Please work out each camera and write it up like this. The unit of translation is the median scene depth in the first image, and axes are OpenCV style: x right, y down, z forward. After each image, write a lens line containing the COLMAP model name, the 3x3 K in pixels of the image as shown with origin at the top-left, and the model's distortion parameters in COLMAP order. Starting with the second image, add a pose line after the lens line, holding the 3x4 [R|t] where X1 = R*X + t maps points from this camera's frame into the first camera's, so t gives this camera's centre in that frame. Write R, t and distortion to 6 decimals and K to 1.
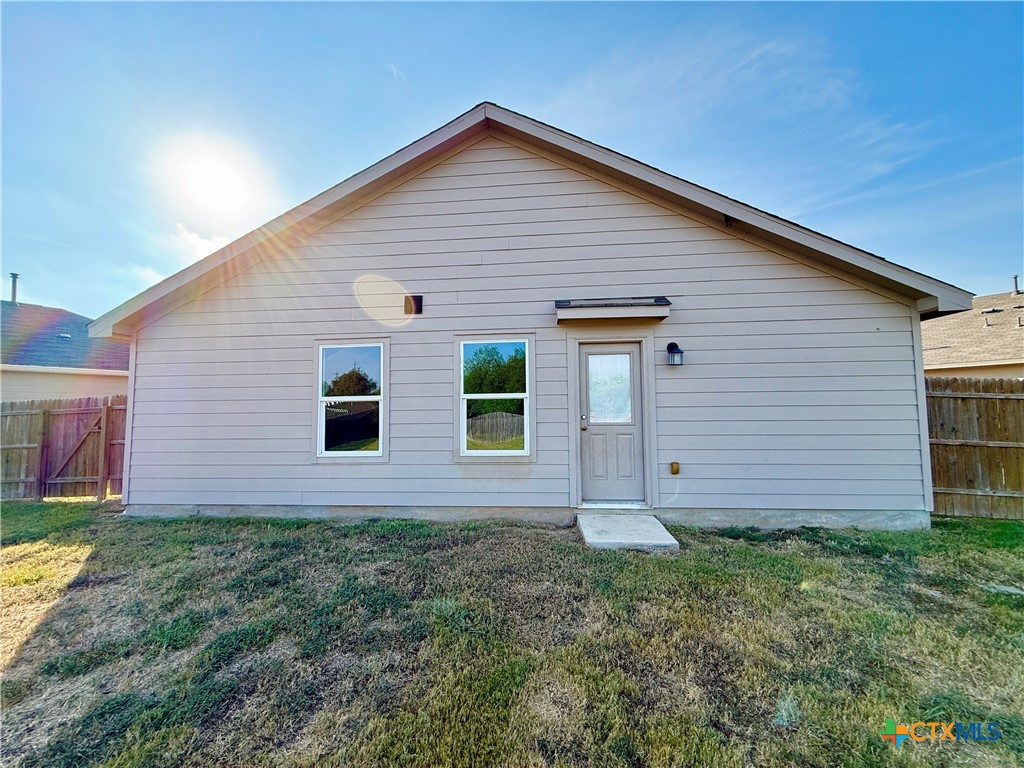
lens RADIAL K [[408.7, 0, 509.9], [0, 408.7, 384.3], [0, 0, 1]] dist [0.000195, 0.000244]
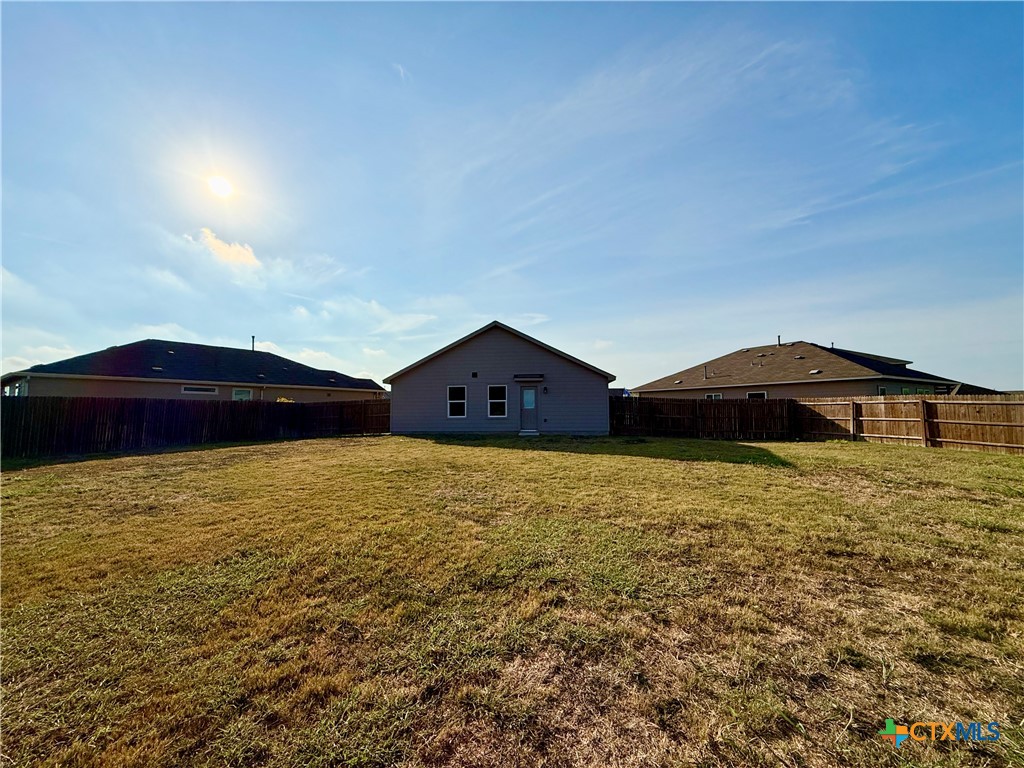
lens RADIAL K [[408.7, 0, 509.9], [0, 408.7, 384.3], [0, 0, 1]] dist [0.000195, 0.000244]
pose [[0.999880, 0.003032, -0.015160, 0.126181], [-0.003069, 0.999992, -0.002418, -0.110518], [0.015153, 0.002464, 0.999882, -2.626687]]
